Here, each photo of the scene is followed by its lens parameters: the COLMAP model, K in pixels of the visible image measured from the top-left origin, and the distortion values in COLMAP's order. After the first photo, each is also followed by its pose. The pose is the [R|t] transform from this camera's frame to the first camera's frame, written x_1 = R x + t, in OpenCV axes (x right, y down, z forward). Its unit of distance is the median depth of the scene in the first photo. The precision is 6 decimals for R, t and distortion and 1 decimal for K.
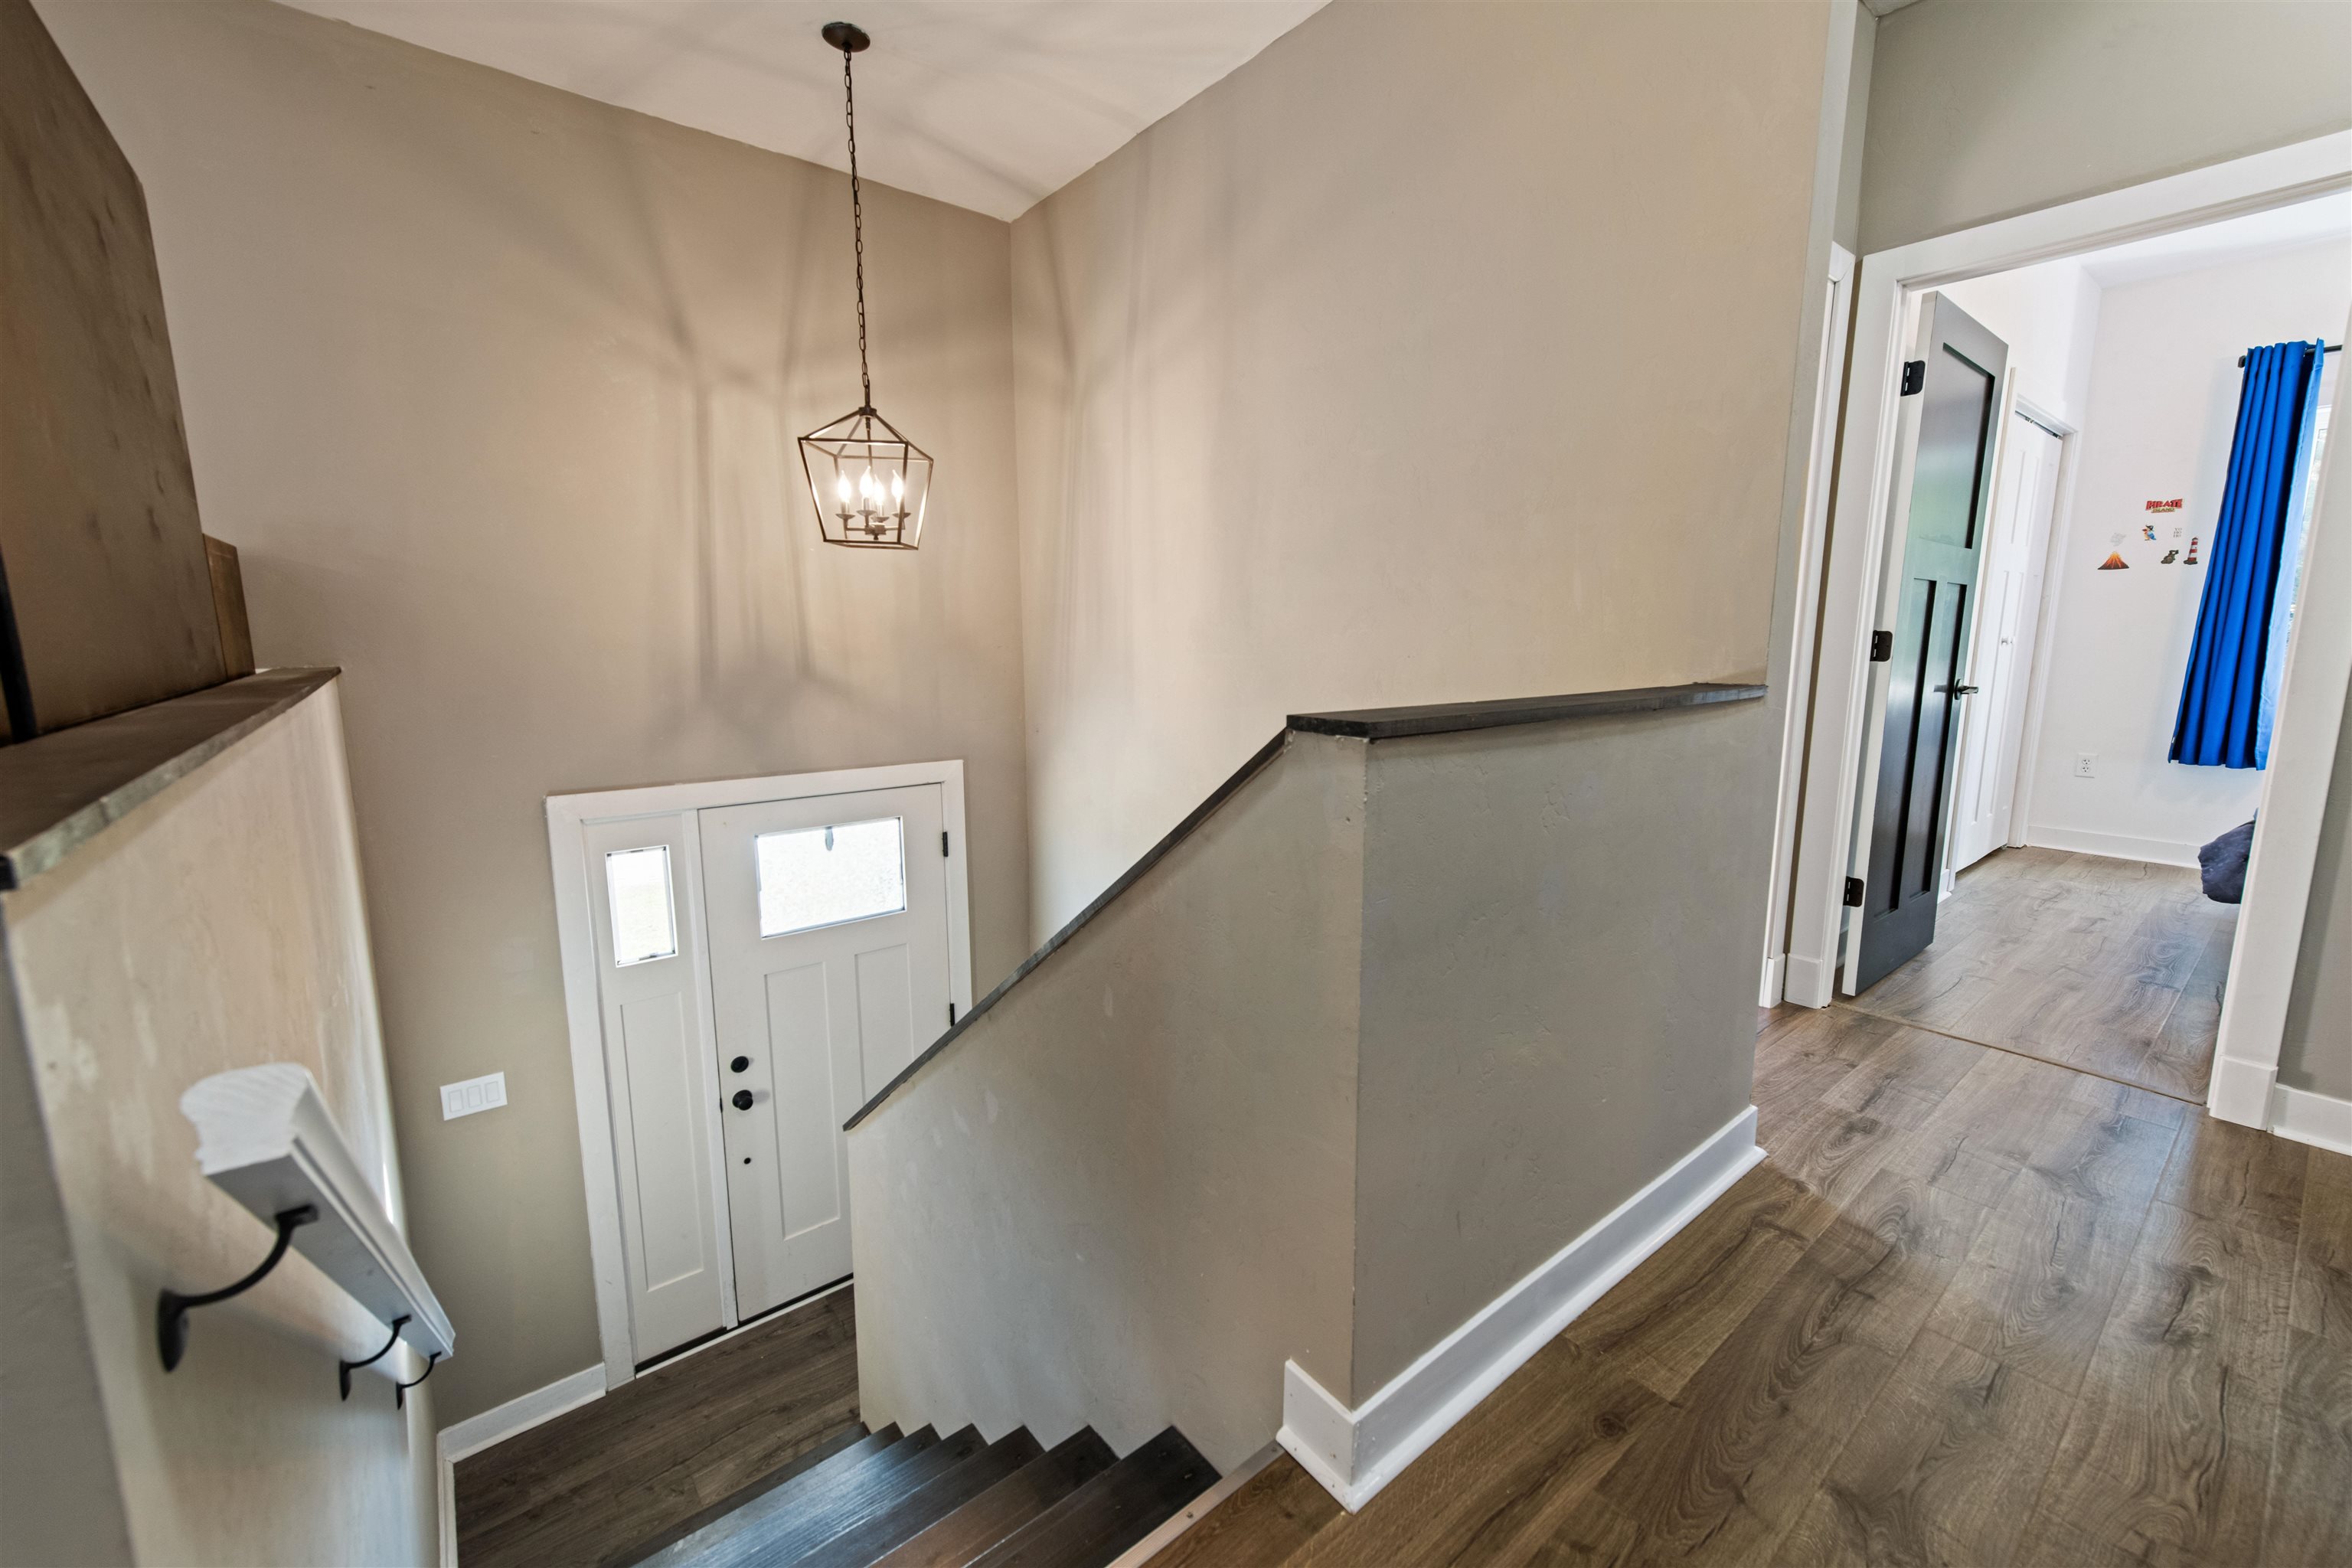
lens RADIAL K [[935.5, 0, 1204.0], [0, 935.5, 765.6], [0, 0, 1]] dist [-0.001381, -0.000765]
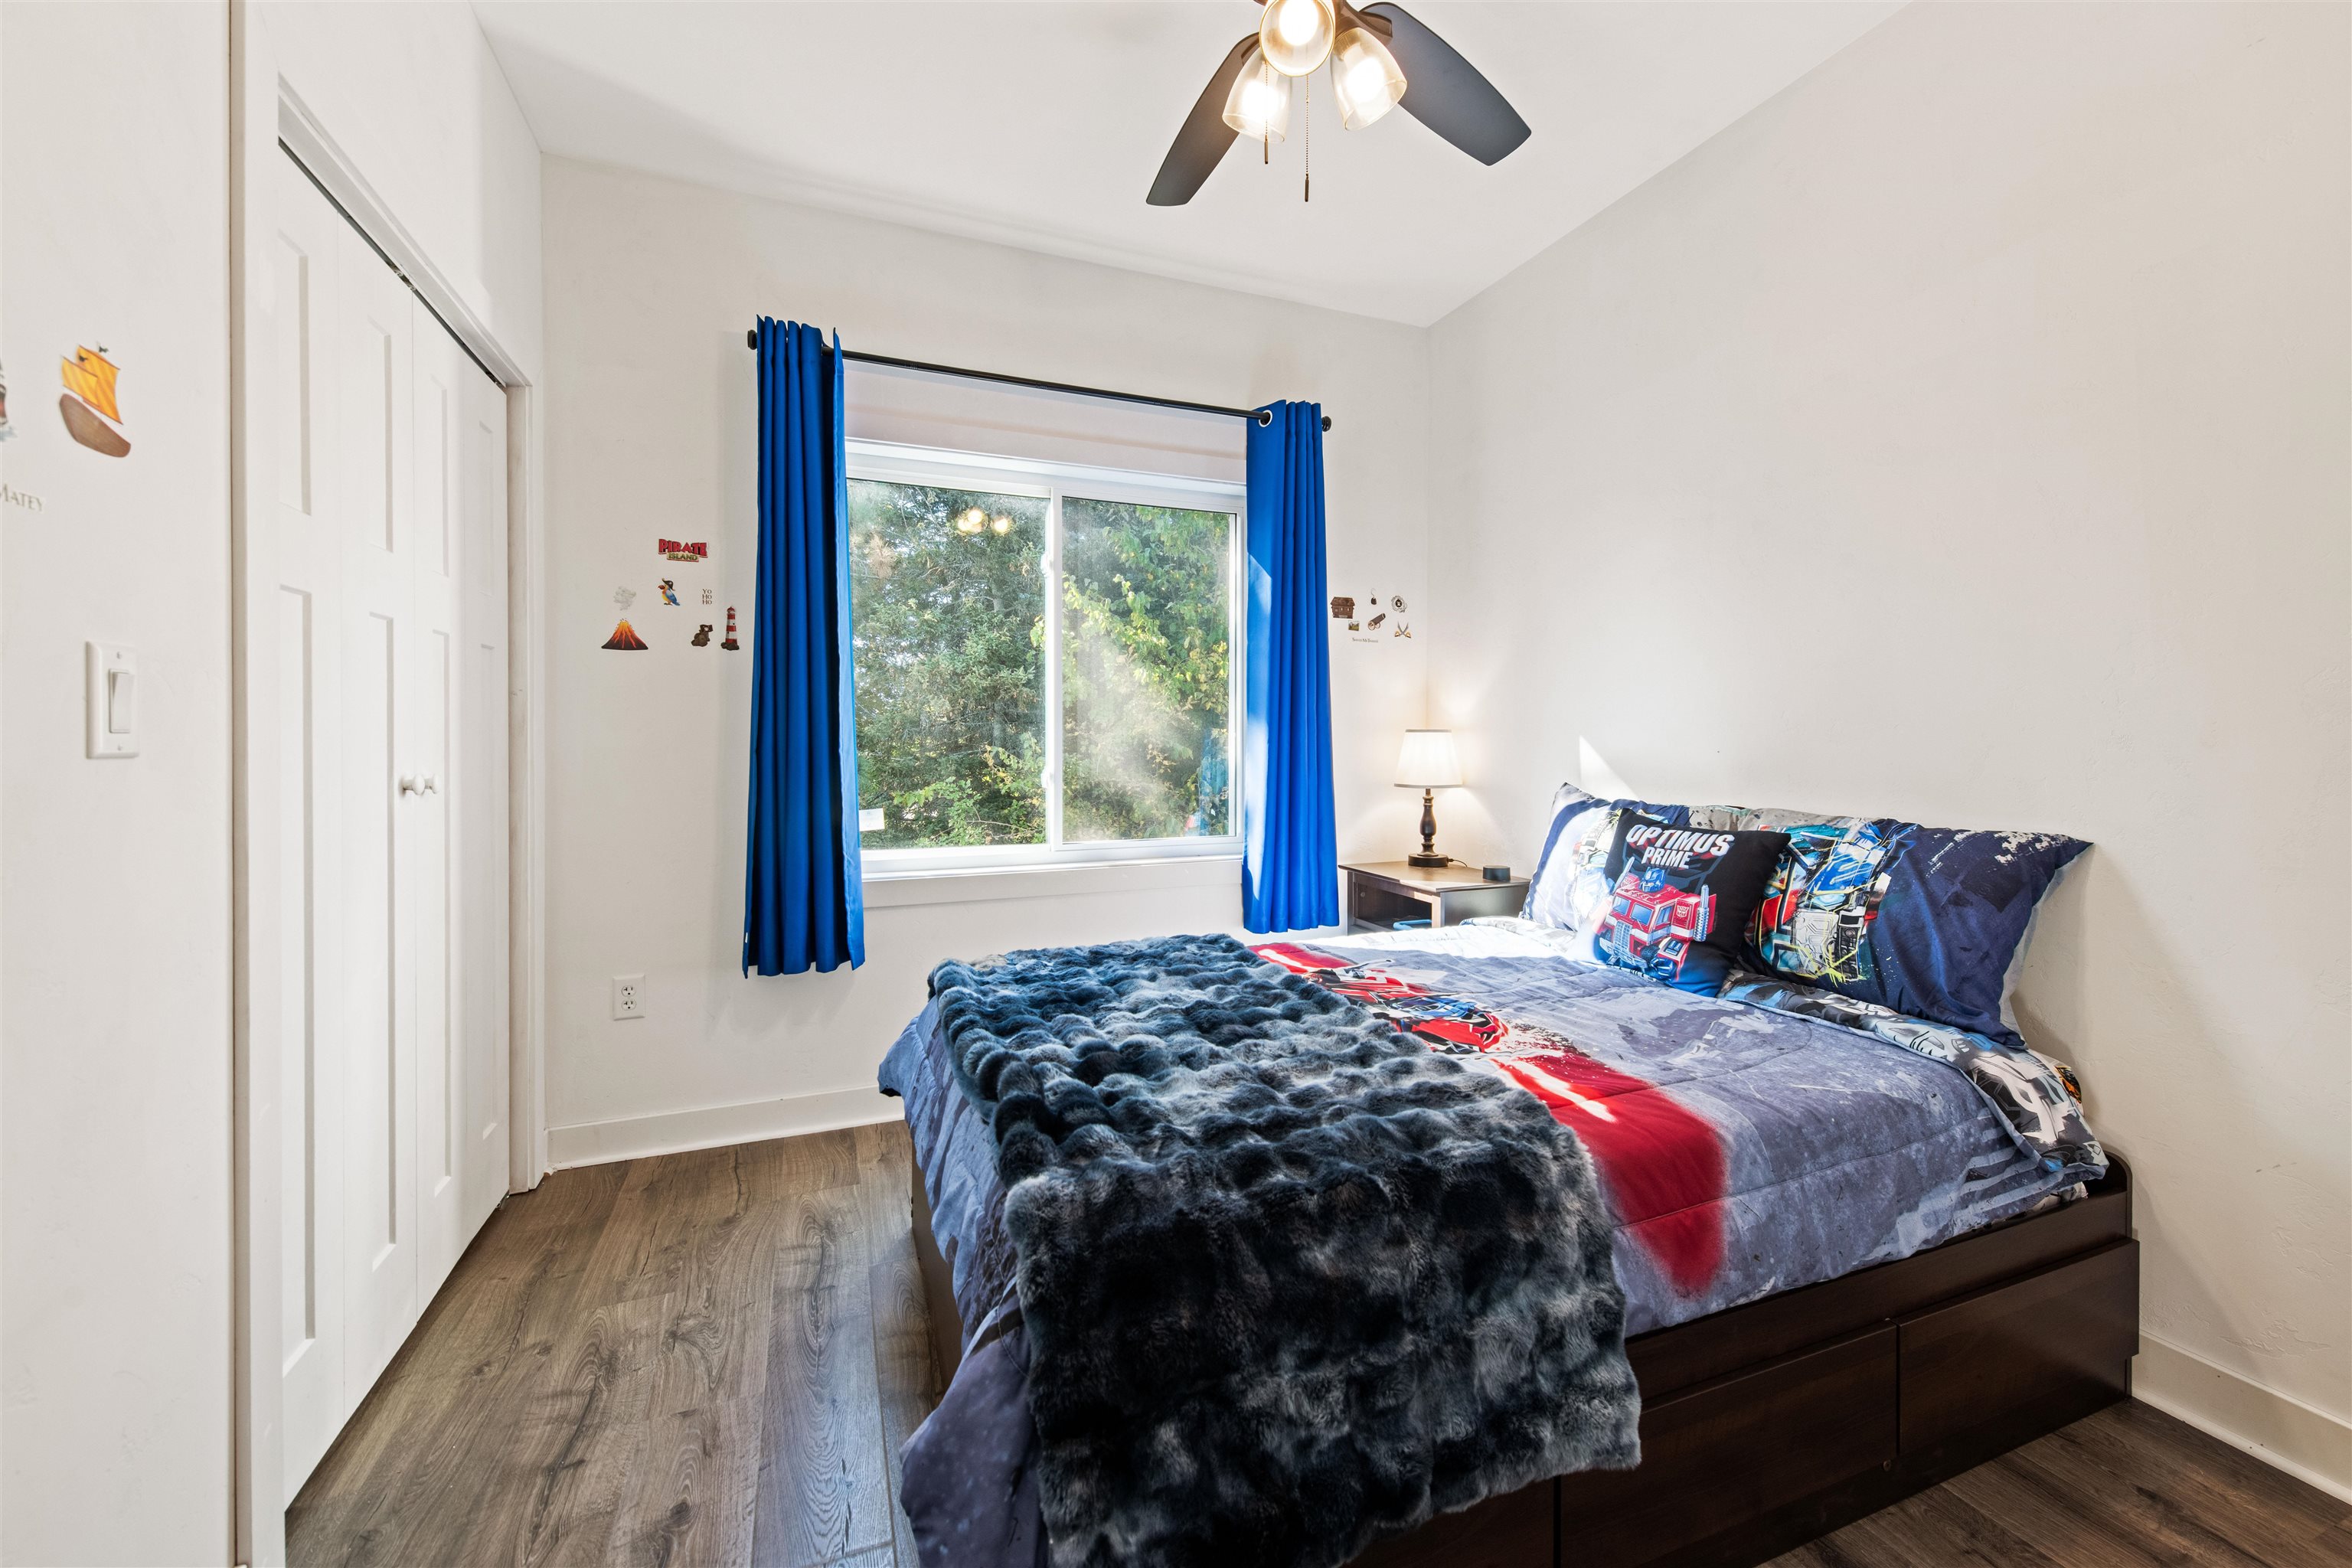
lens RADIAL K [[935.5, 0, 1204.0], [0, 935.5, 765.6], [0, 0, 1]] dist [-0.001381, -0.000765]
pose [[0.301909, -0.009014, 0.953294, 0.559811], [0.150994, 0.987785, -0.038480, -0.068777], [-0.941303, 0.155559, 0.299582, 0.530181]]
